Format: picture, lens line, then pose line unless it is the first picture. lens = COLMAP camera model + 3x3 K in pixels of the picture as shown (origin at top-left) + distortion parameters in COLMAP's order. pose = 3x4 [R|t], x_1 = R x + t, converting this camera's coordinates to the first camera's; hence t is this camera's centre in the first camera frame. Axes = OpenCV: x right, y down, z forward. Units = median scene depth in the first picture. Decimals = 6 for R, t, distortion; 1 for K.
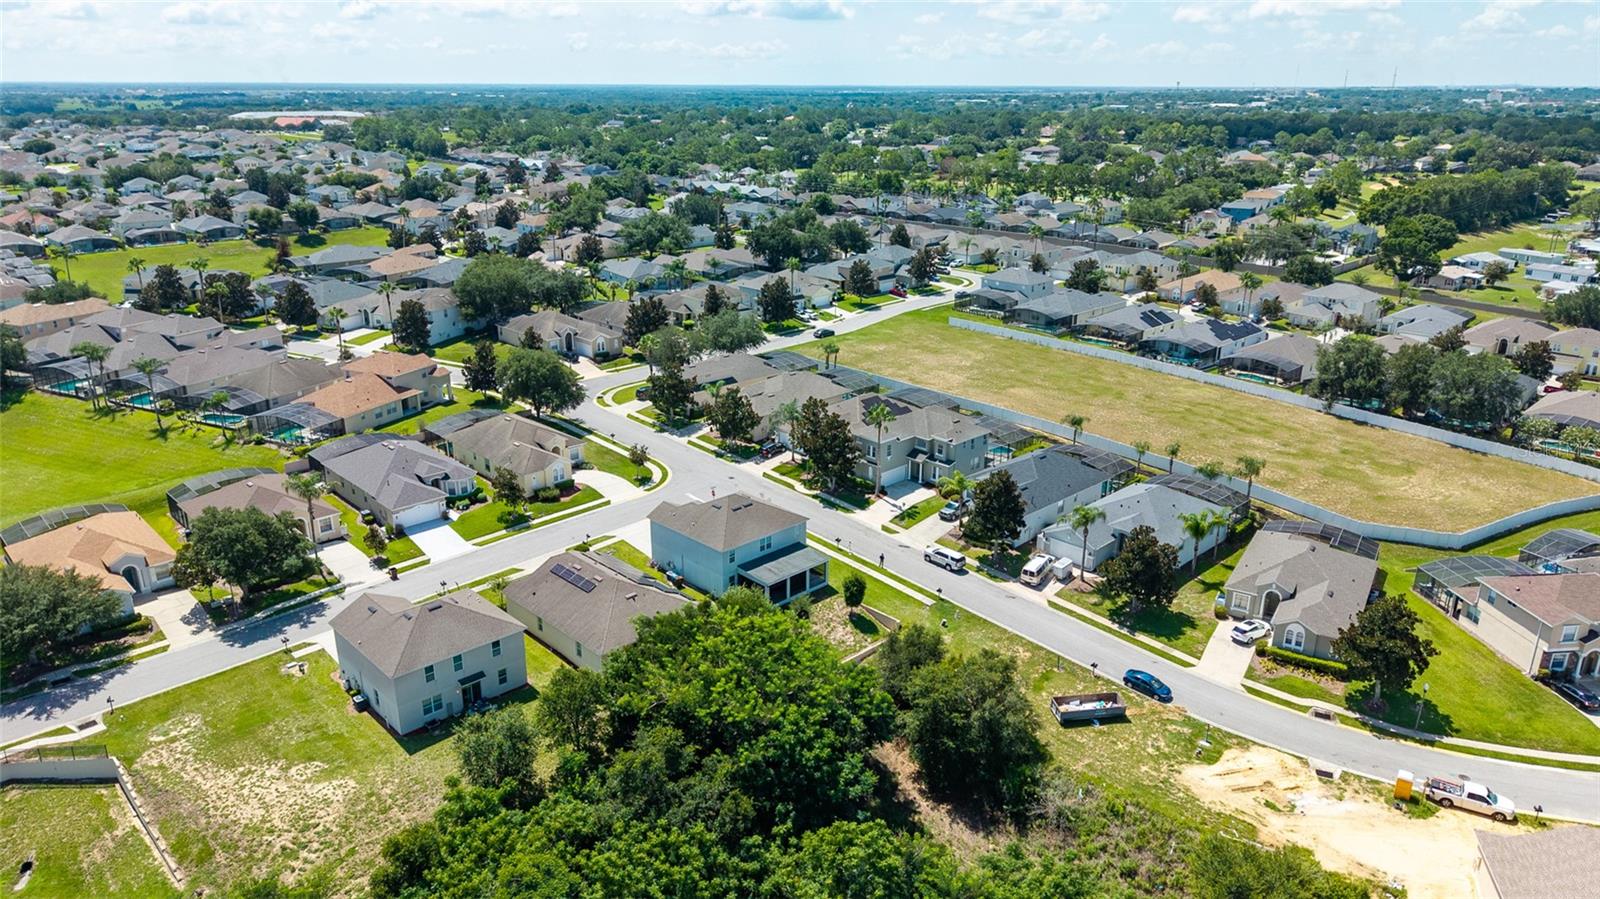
lens RADIAL K [[1069.3, 0, 800.0], [0, 1069.3, 449.5], [0, 0, 1]] dist [0.101921, -0.154759]
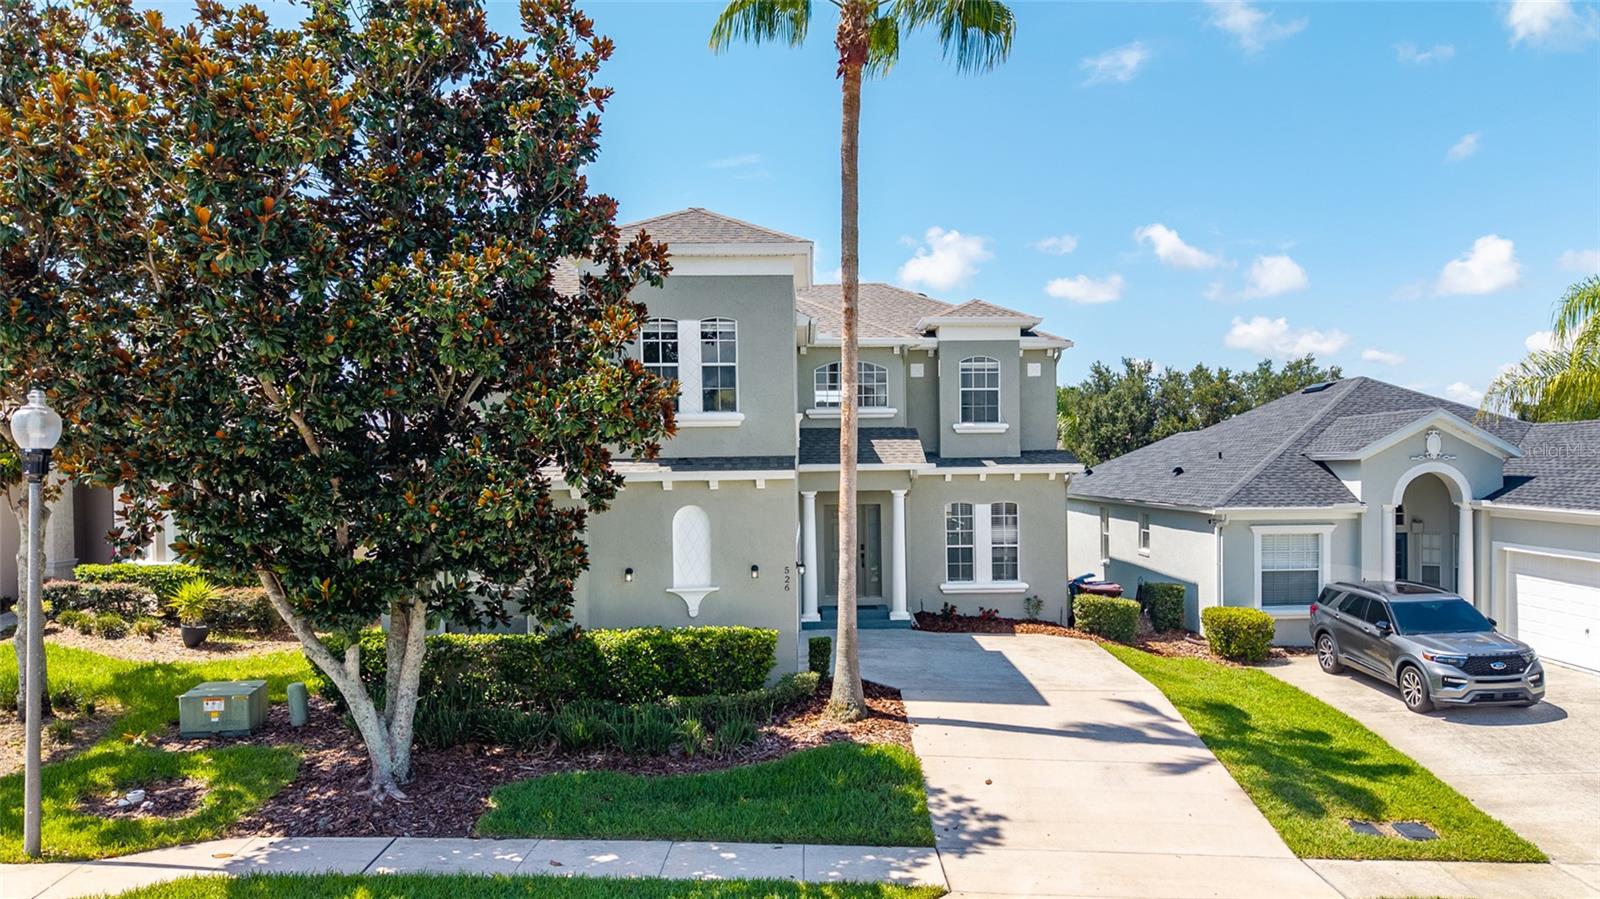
lens RADIAL K [[1069.3, 0, 800.0], [0, 1069.3, 449.5], [0, 0, 1]] dist [0.101921, -0.154759]
pose [[0.733769, -0.015853, 0.679214, -0.004446], [0.259712, 0.930345, -0.258859, 0.041910], [-0.627800, 0.366343, 0.686775, 0.849703]]
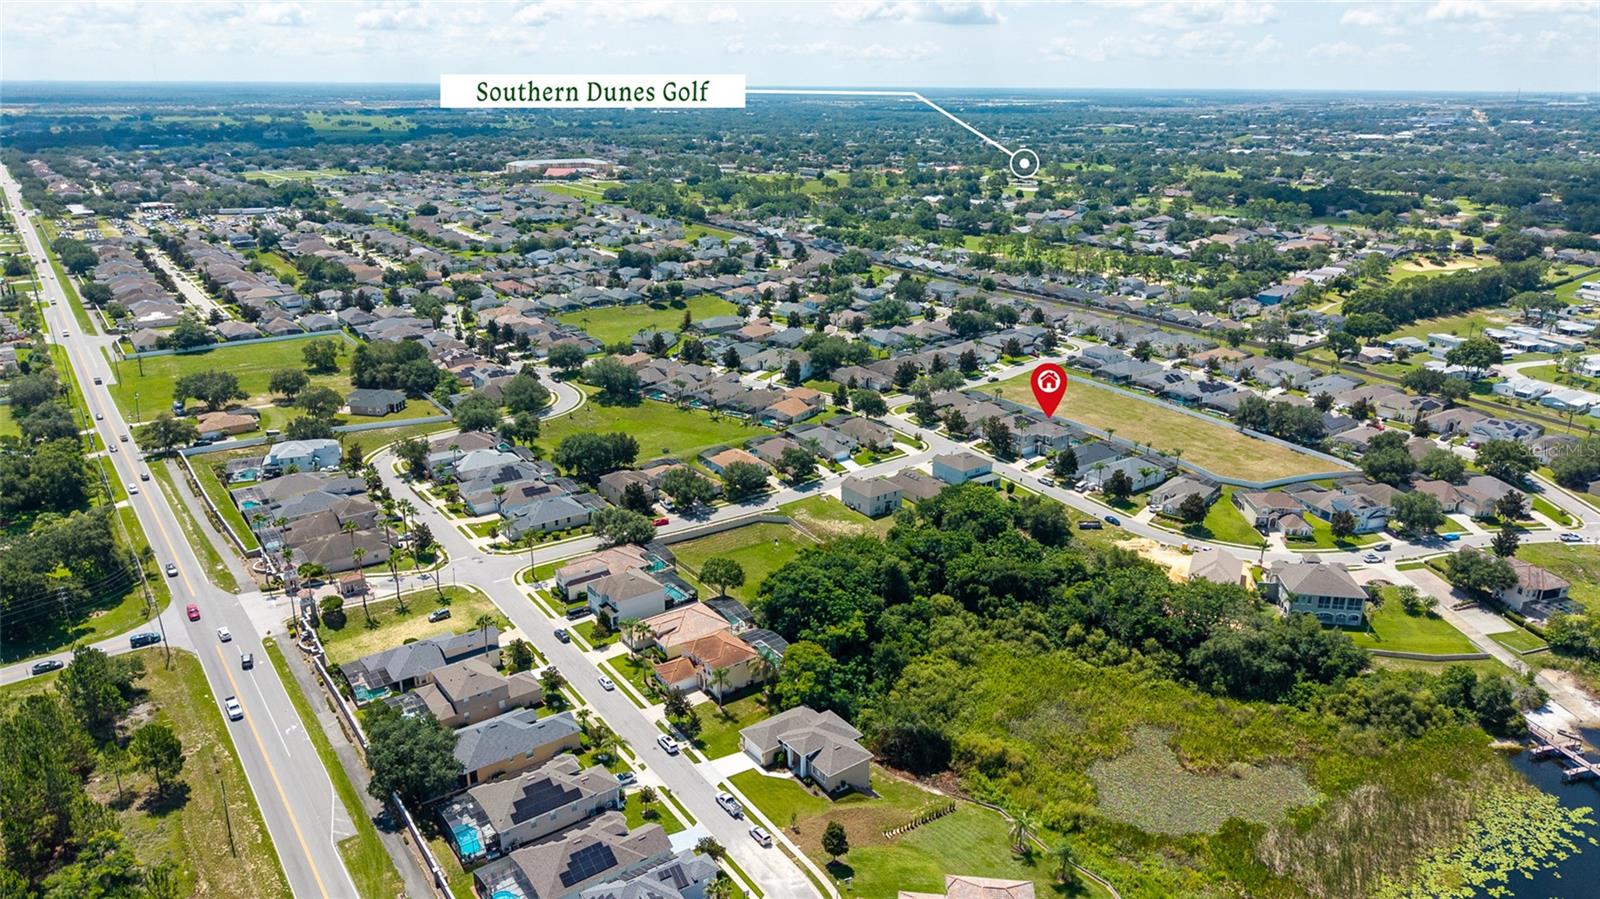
lens RADIAL K [[1069.3, 0, 800.0], [0, 1069.3, 449.5], [0, 0, 1]] dist [0.101921, -0.154759]
pose [[0.991522, 0.045260, -0.121800, -0.114798], [-0.045219, 0.998972, 0.003104, 0.036258], [0.121815, 0.002430, 0.992550, -1.342429]]
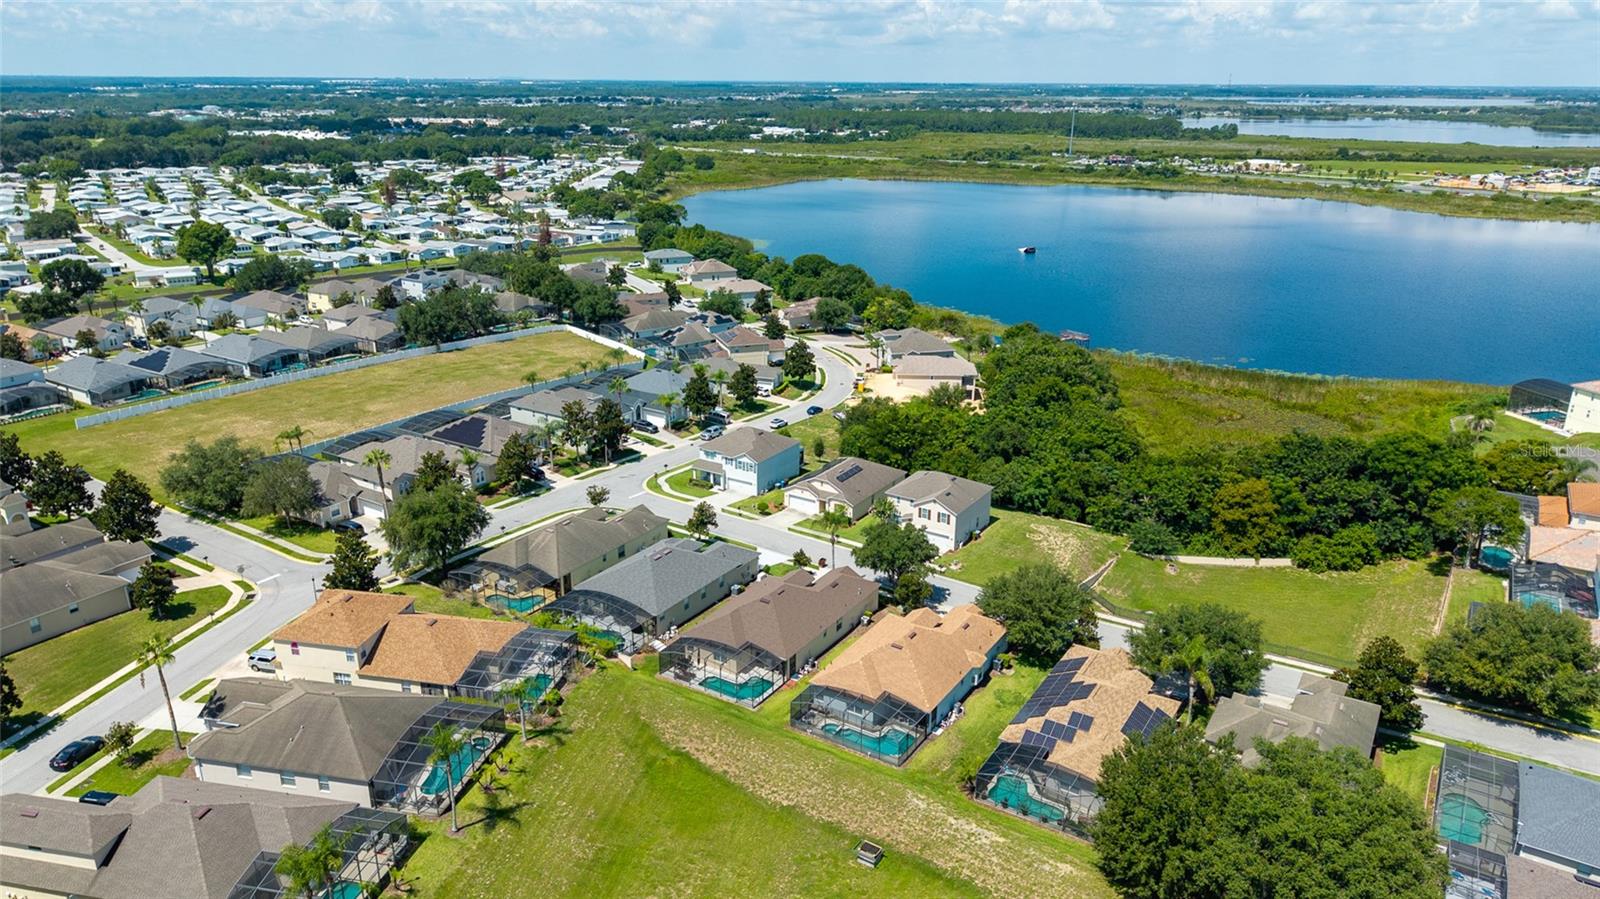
lens RADIAL K [[1069.3, 0, 800.0], [0, 1069.3, 449.5], [0, 0, 1]] dist [0.101921, -0.154759]
pose [[-0.222727, -0.324681, 0.919225, -1.120991], [0.316973, 0.867559, 0.383235, -0.366248], [-0.921911, 0.376727, -0.090314, 0.849313]]
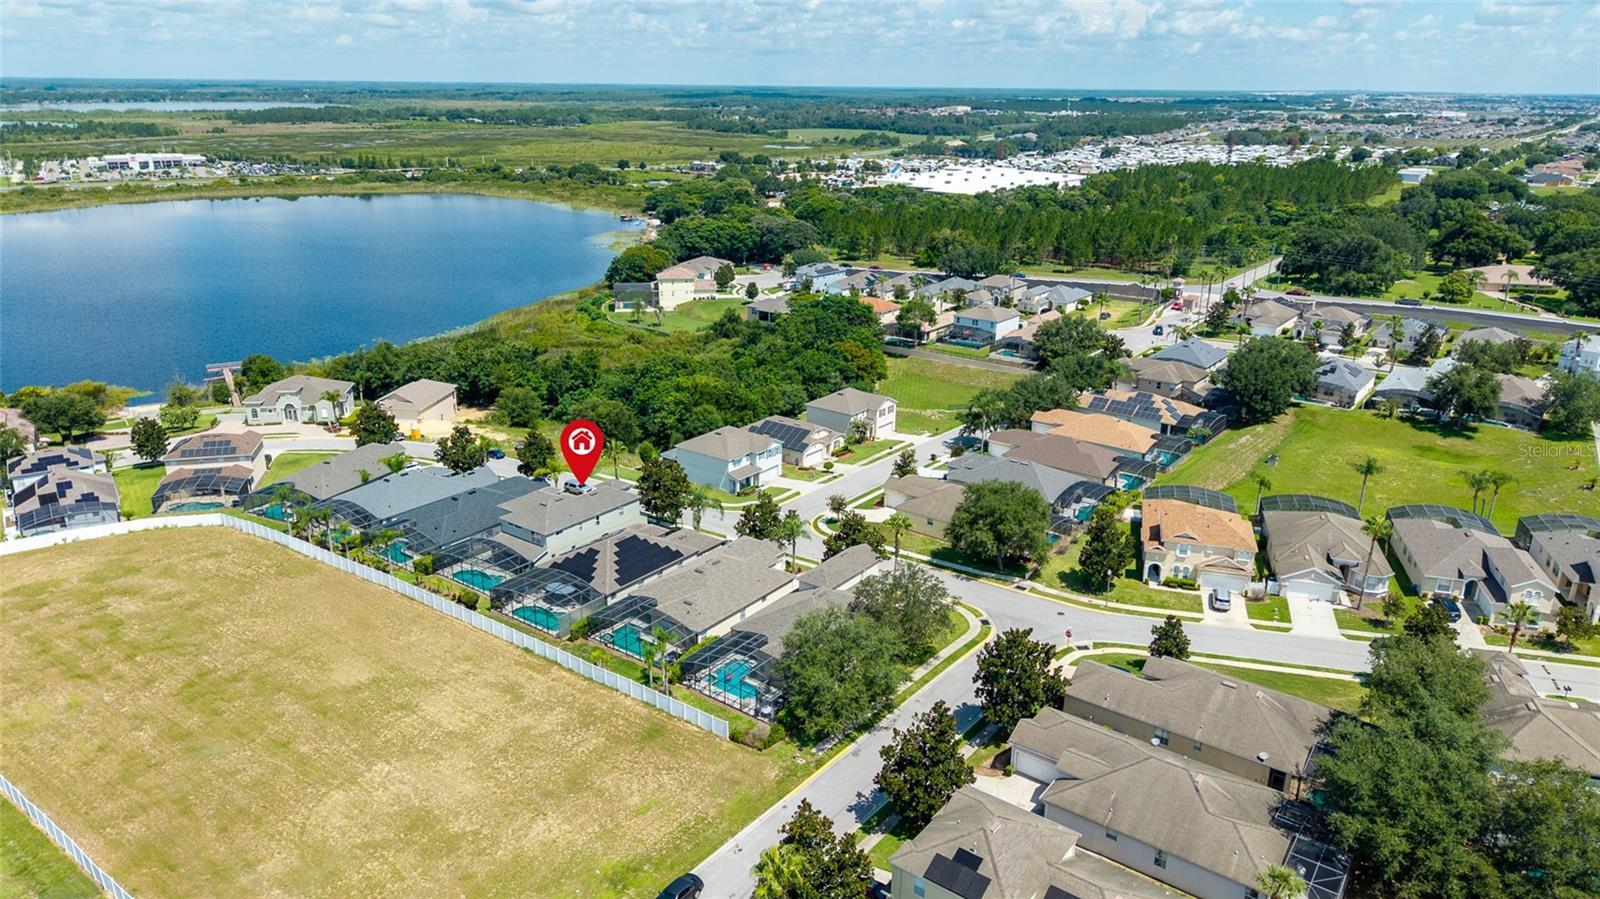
lens RADIAL K [[1069.3, 0, 800.0], [0, 1069.3, 449.5], [0, 0, 1]] dist [0.101921, -0.154759]
pose [[-0.989659, 0.022432, -0.141676, 0.038755], [-0.070949, 0.781865, 0.619398, -0.681191], [0.124666, 0.623044, -0.772188, 1.718967]]
